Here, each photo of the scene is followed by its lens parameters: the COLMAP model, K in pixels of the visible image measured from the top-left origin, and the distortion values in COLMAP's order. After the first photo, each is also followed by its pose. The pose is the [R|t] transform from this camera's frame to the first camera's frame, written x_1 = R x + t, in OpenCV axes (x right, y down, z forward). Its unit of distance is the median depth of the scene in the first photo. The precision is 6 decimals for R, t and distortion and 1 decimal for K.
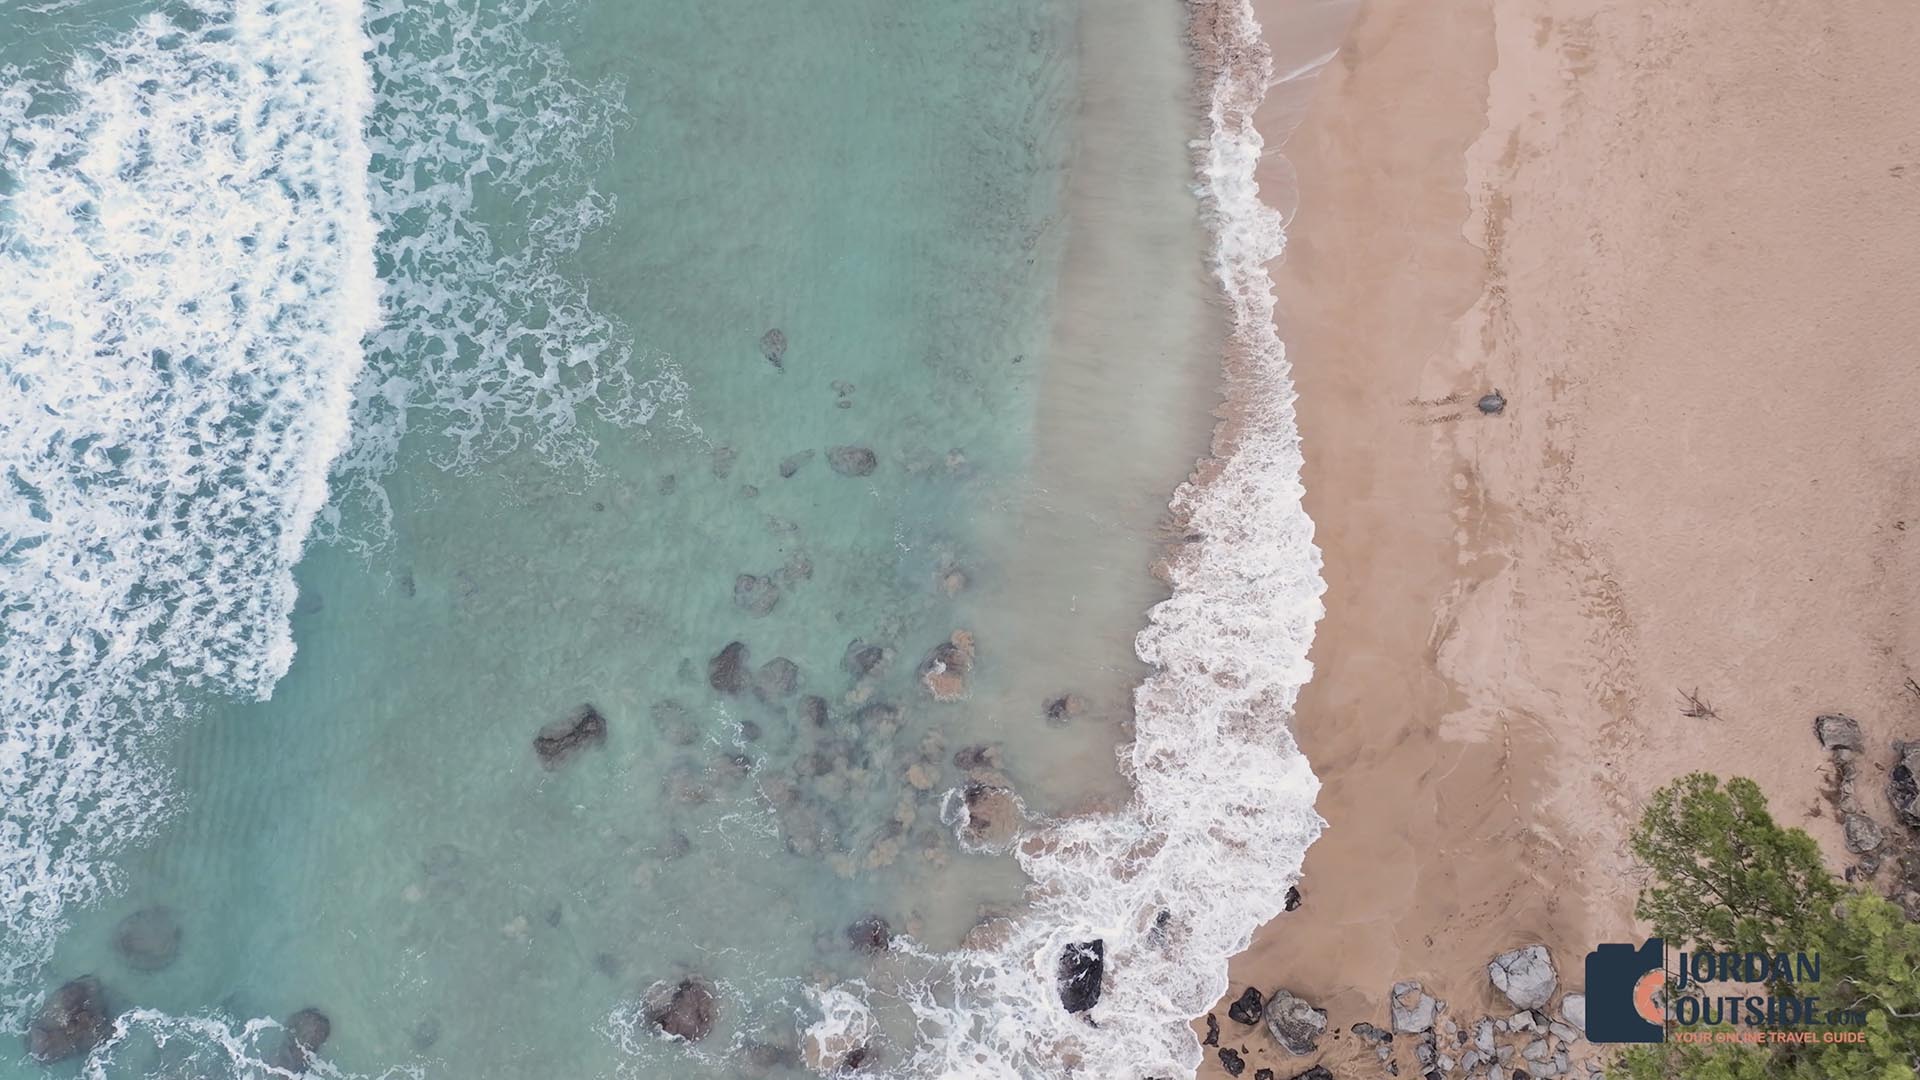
lens RADIAL K [[1465.4, 0, 950.3], [0, 1465.4, 535.9], [0, 0, 1]] dist [-0.000368, 0.009706]
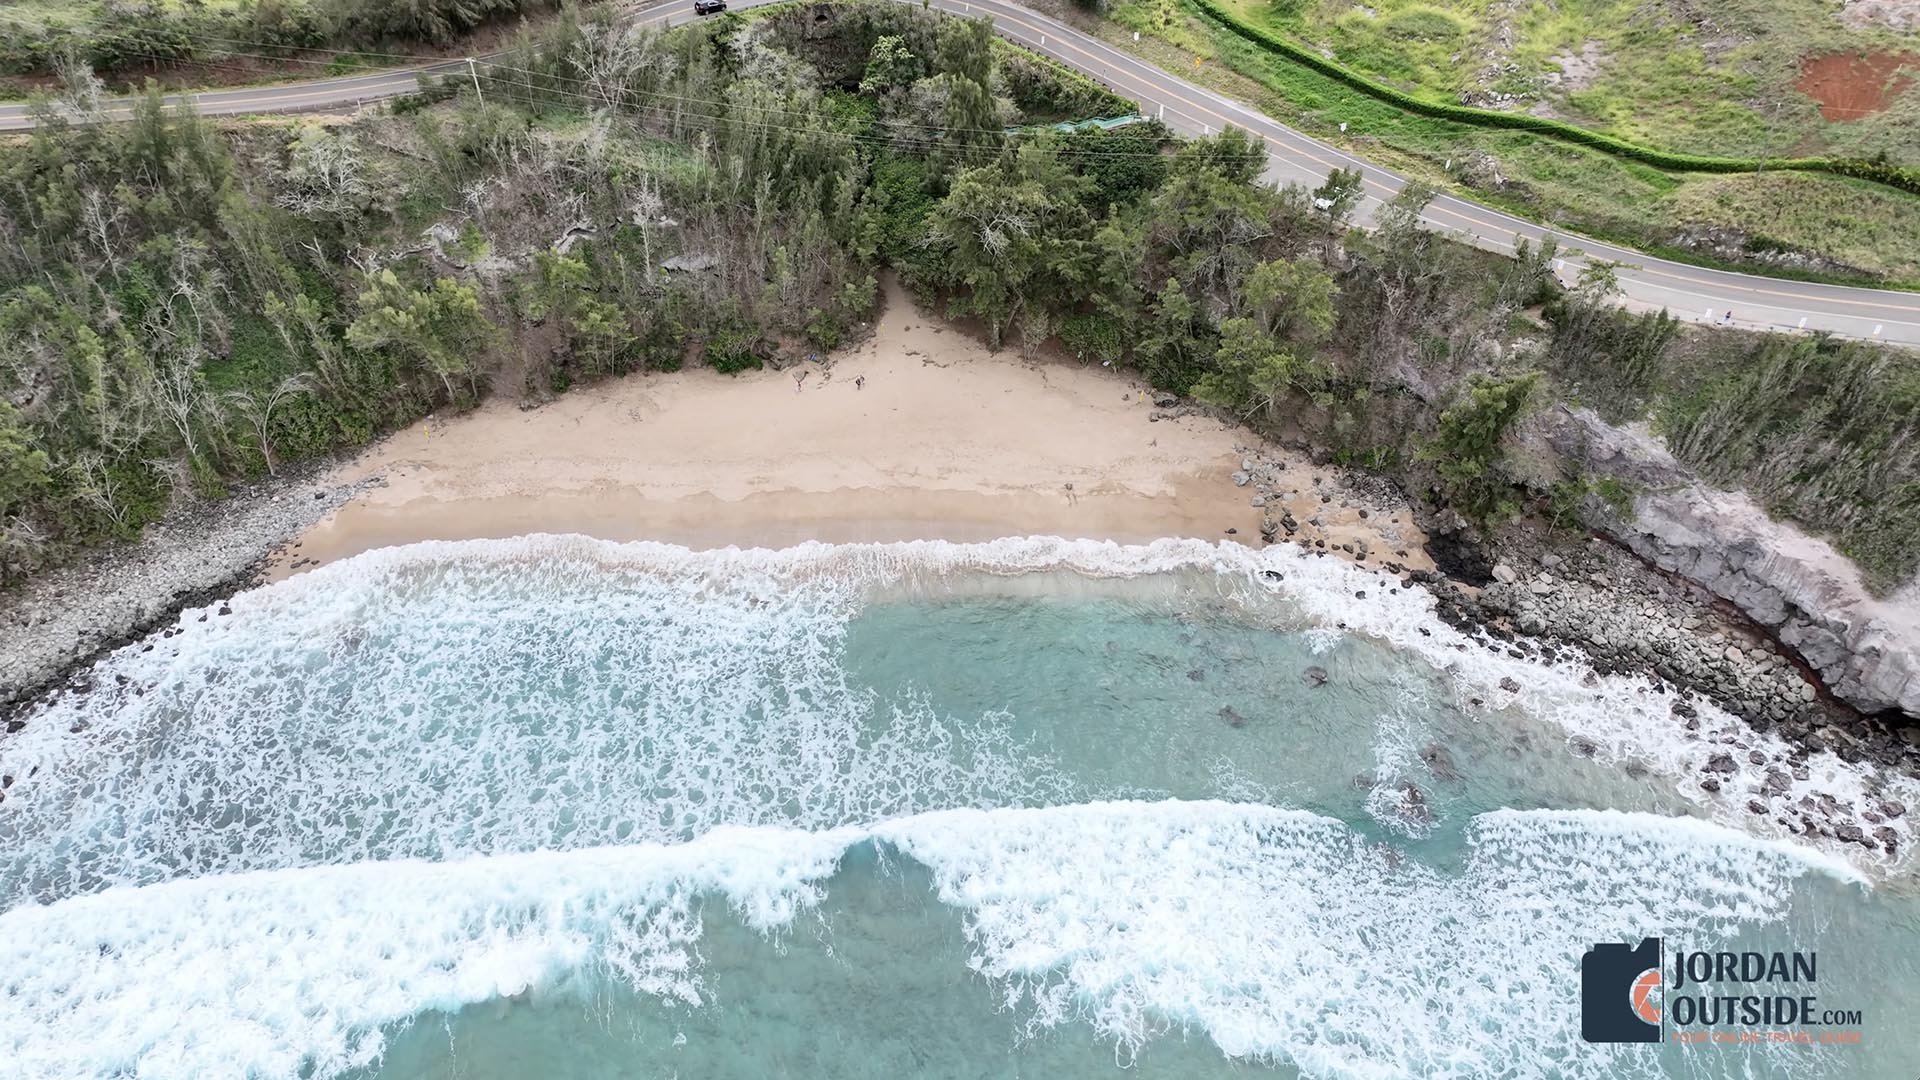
lens RADIAL K [[1465.4, 0, 958.8], [0, 1465.4, 537.5], [0, 0, 1]] dist [-0.000368, 0.009706]
pose [[-0.078231, -0.671730, 0.736654, -2.027753], [0.986658, 0.053659, 0.153711, -0.808953], [-0.142780, 0.738850, 0.658570, -0.978780]]
